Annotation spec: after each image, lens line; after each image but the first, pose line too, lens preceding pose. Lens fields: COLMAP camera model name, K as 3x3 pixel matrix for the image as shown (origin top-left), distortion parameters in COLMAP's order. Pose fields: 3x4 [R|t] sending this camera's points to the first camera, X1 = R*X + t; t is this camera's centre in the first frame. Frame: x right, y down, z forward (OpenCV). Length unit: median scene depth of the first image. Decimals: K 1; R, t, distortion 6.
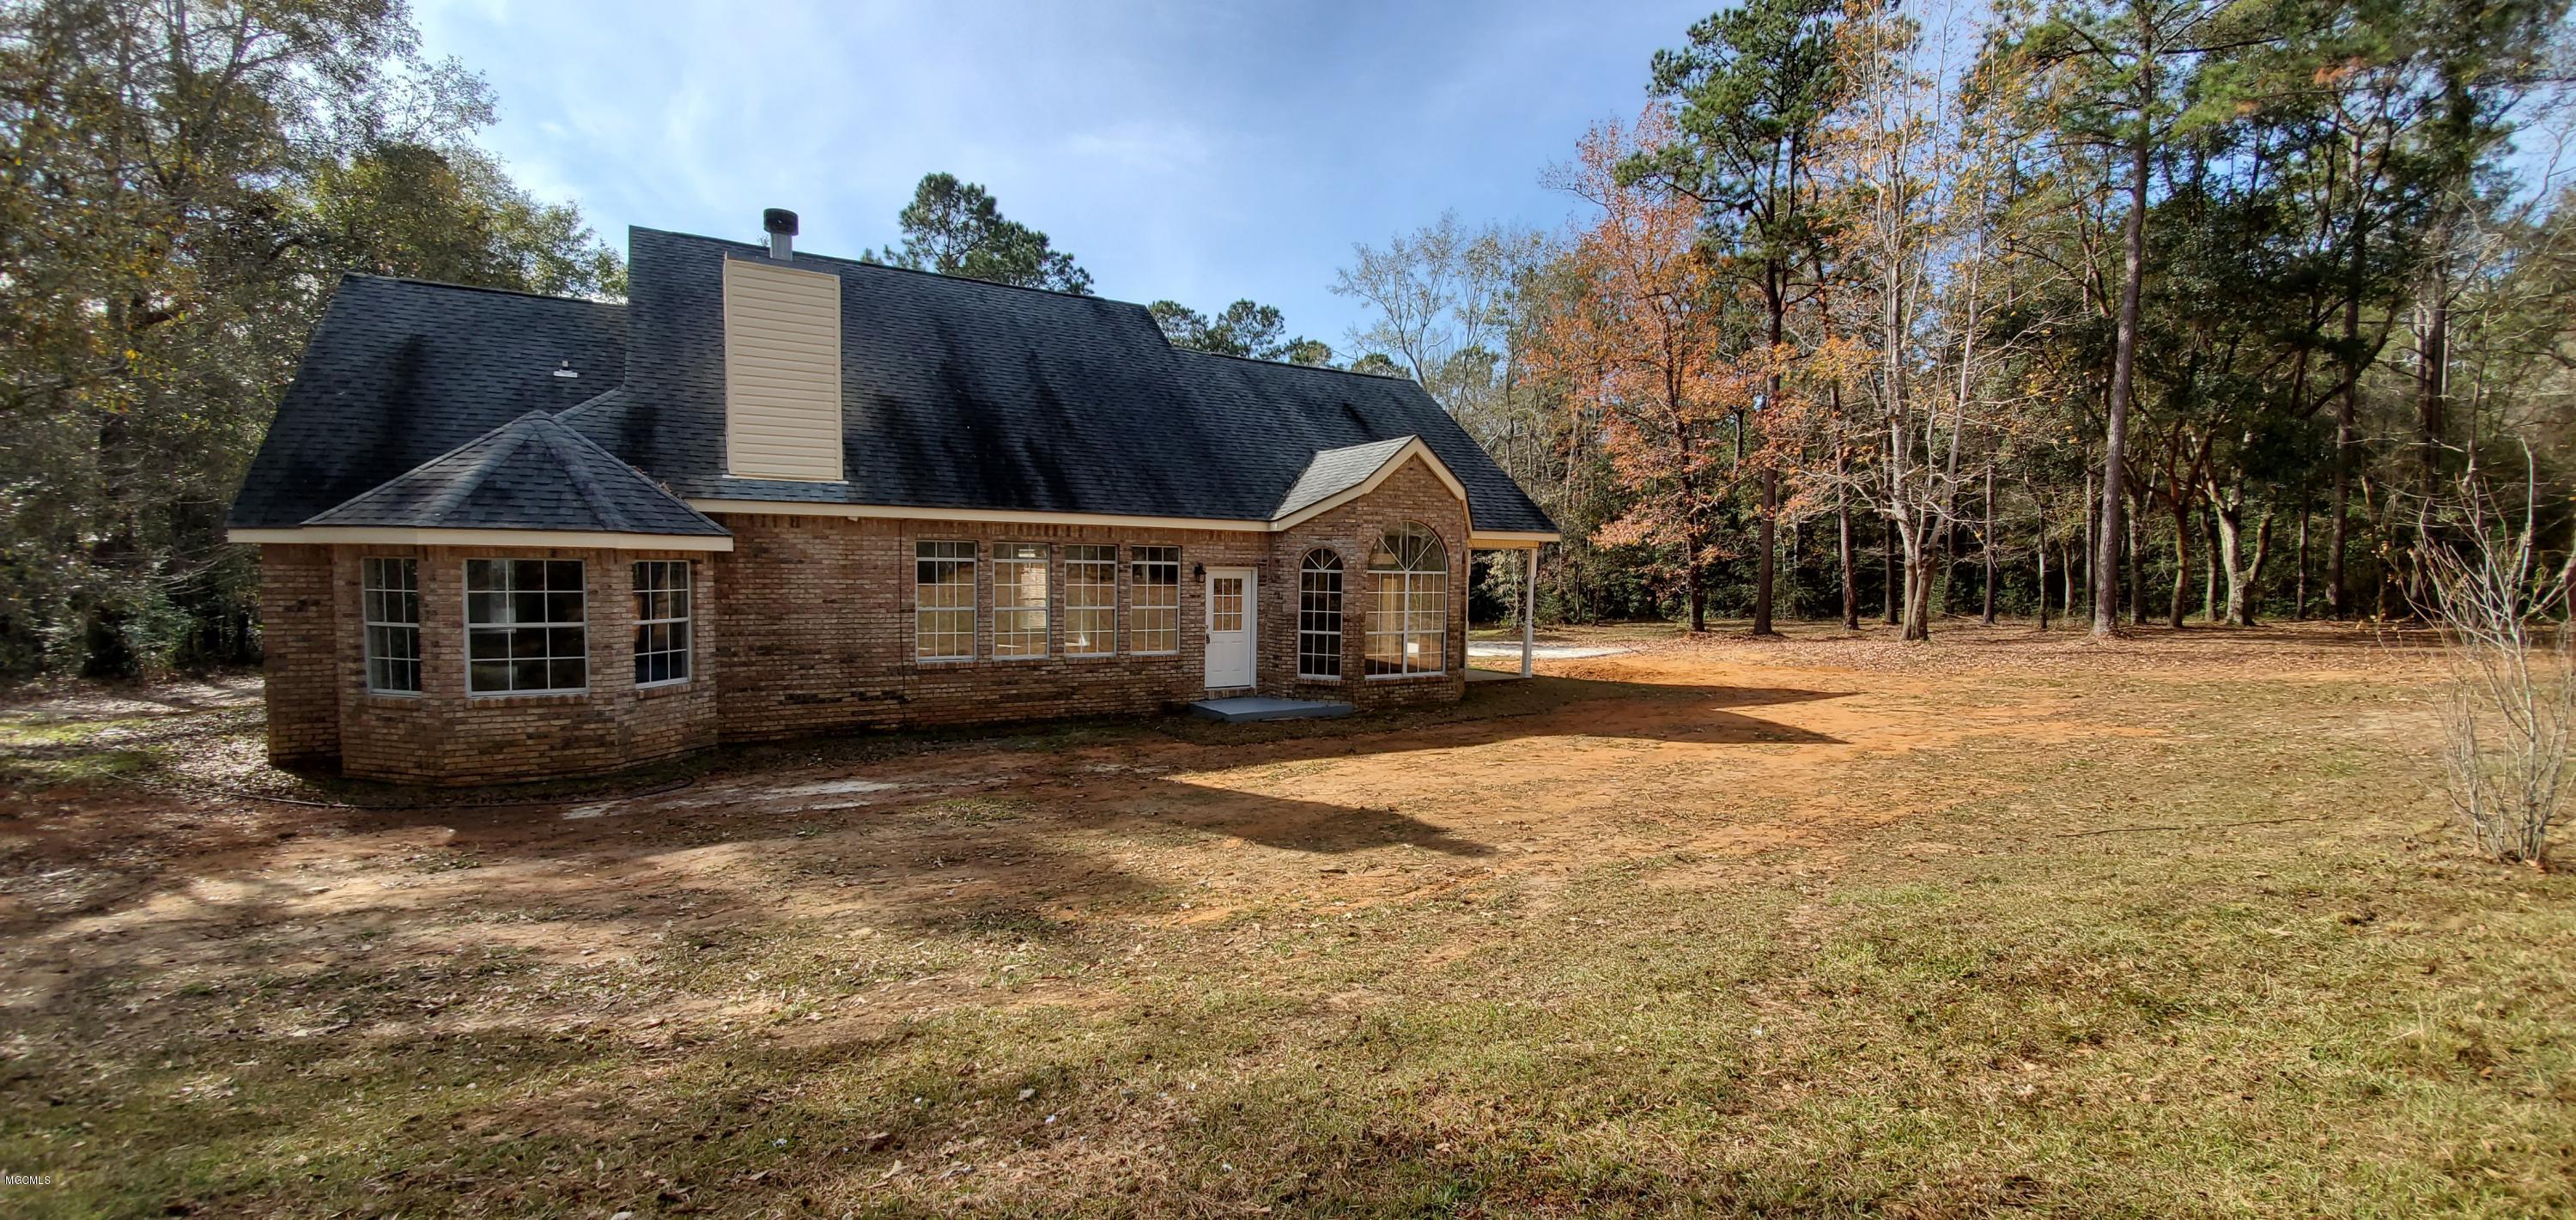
lens RADIAL K [[1019.1, 0, 1291.5], [0, 1019.1, 619.5], [0, 0, 1]] dist [0.003732, -0.014142]
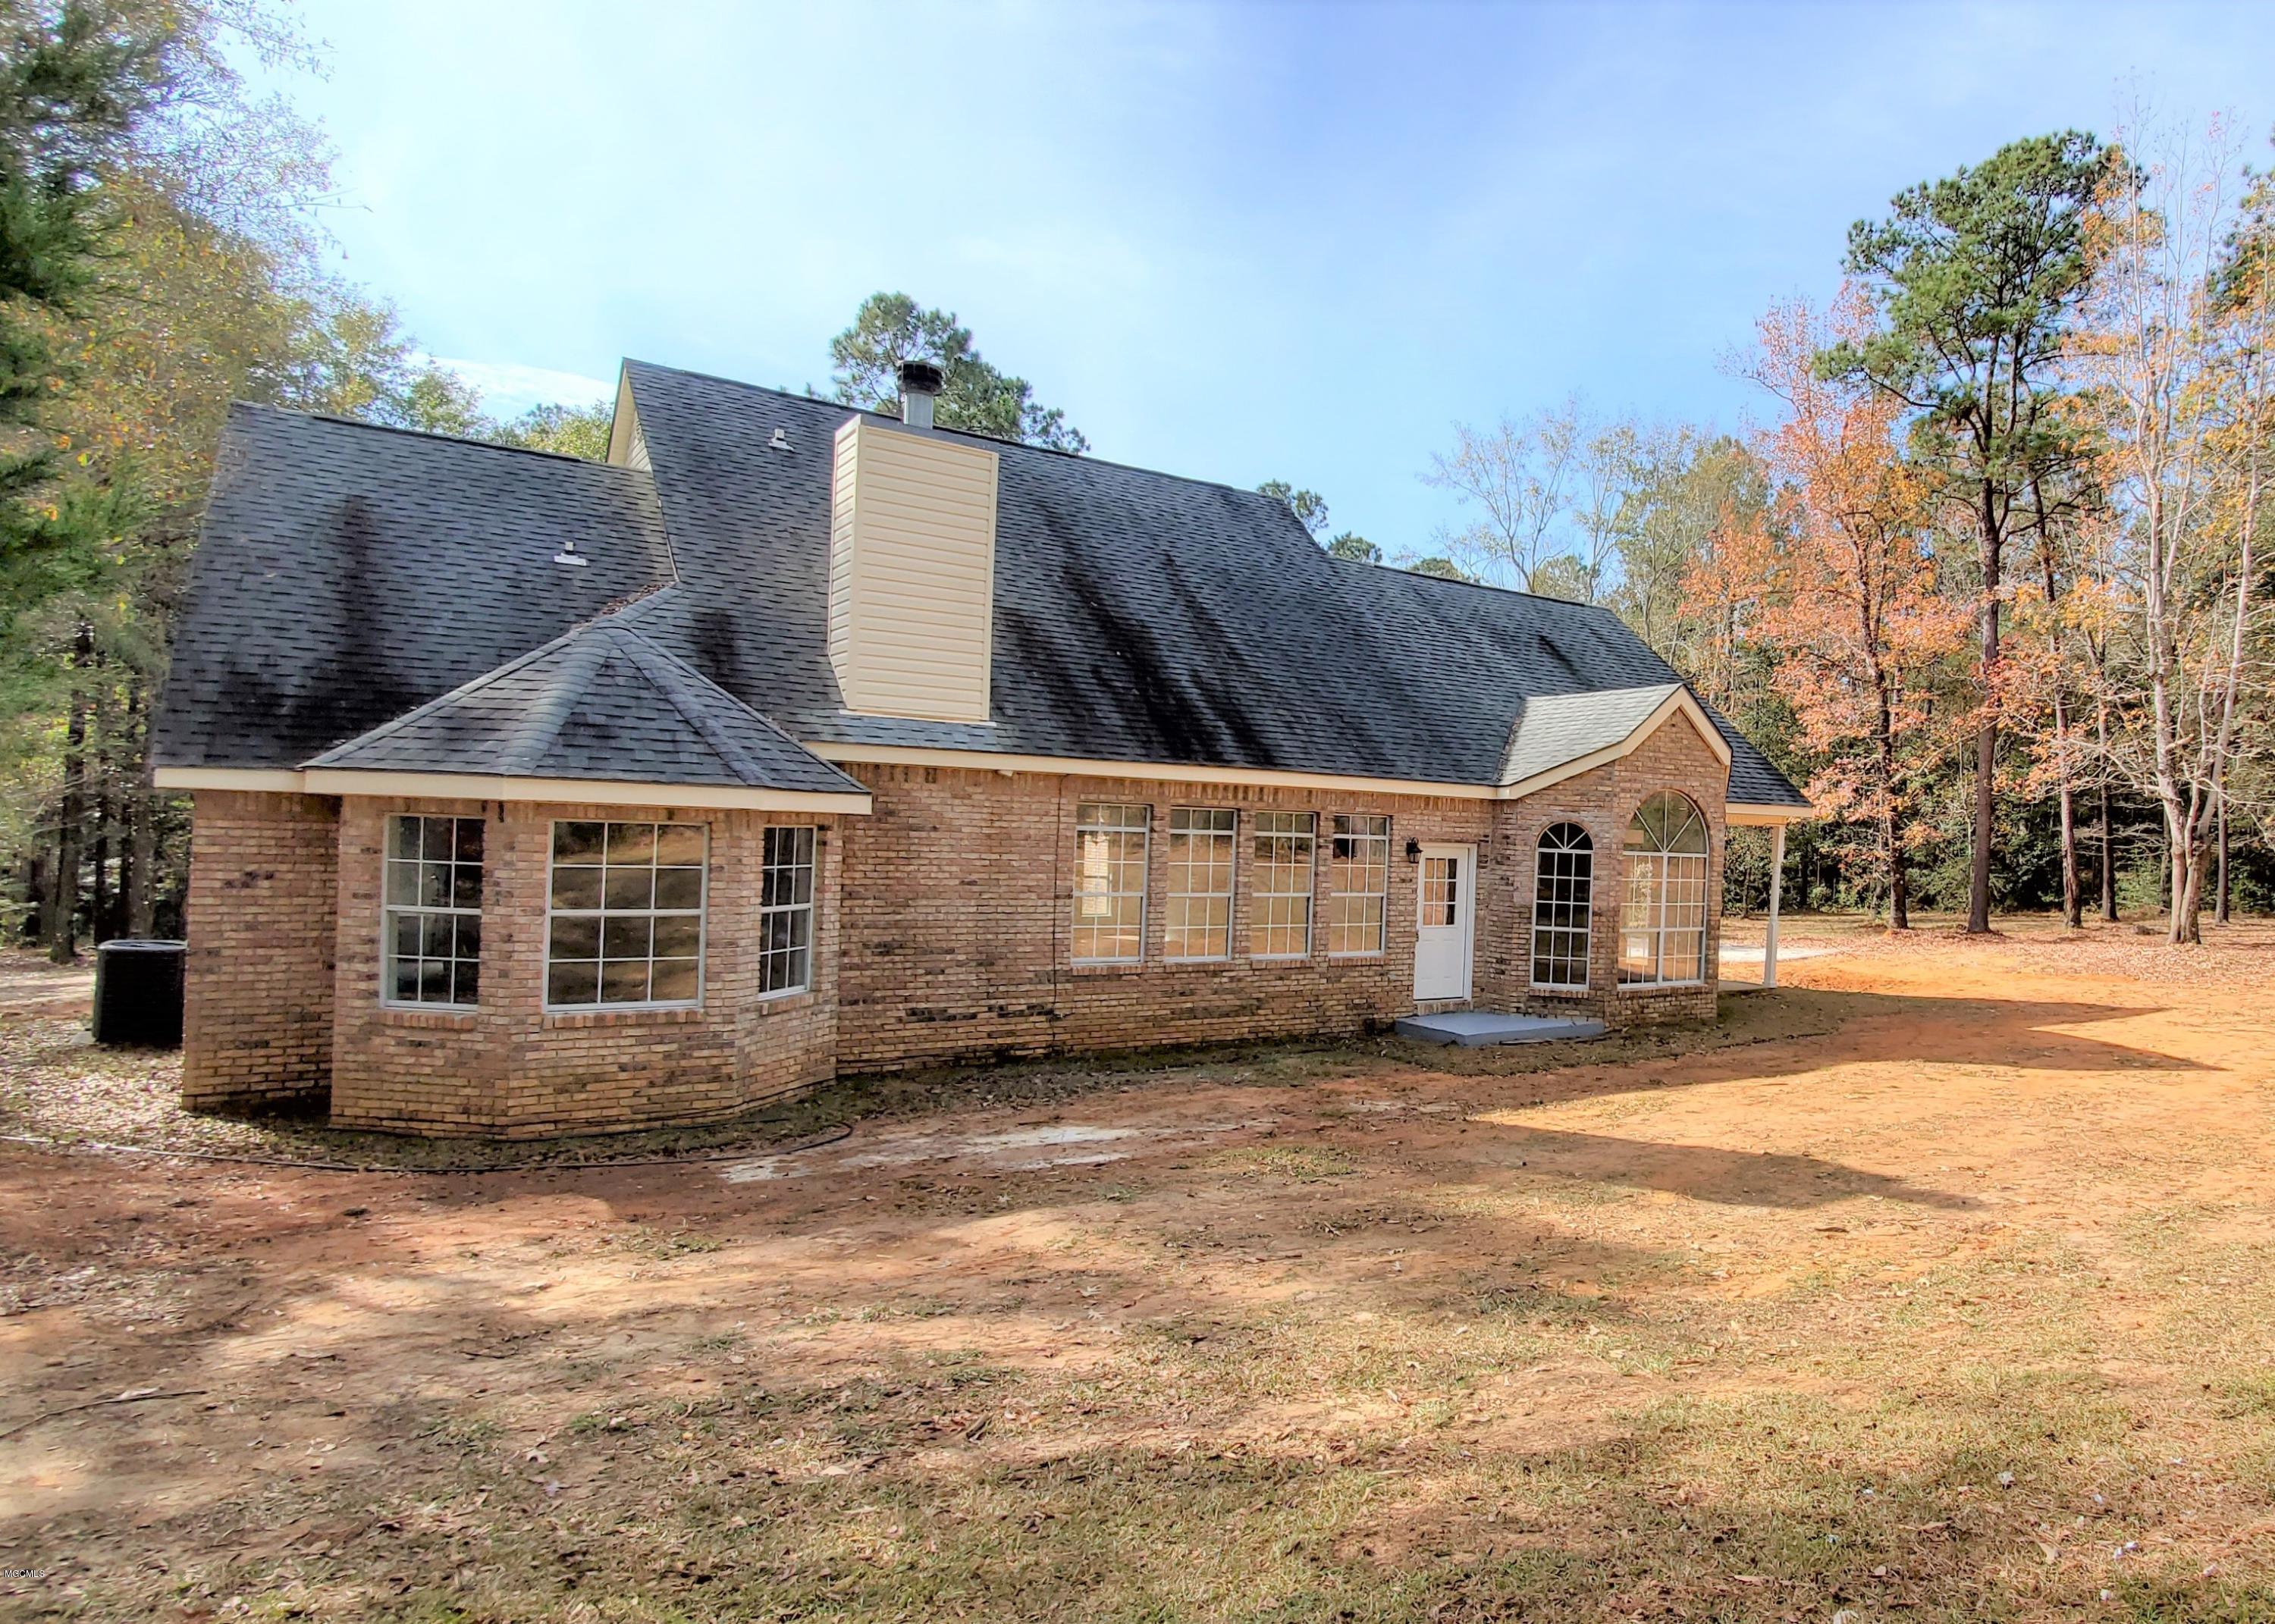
lens RADIAL K [[1360.5, 0, 1470.0], [0, 1360.5, 827.6], [0, 0, 1]] dist [0.001689, -0.012858]
pose [[0.989697, 0.021275, 0.141591, -0.195770], [-0.013357, 0.998306, -0.056634, -0.005418], [-0.142556, 0.054159, 0.988304, -0.029419]]
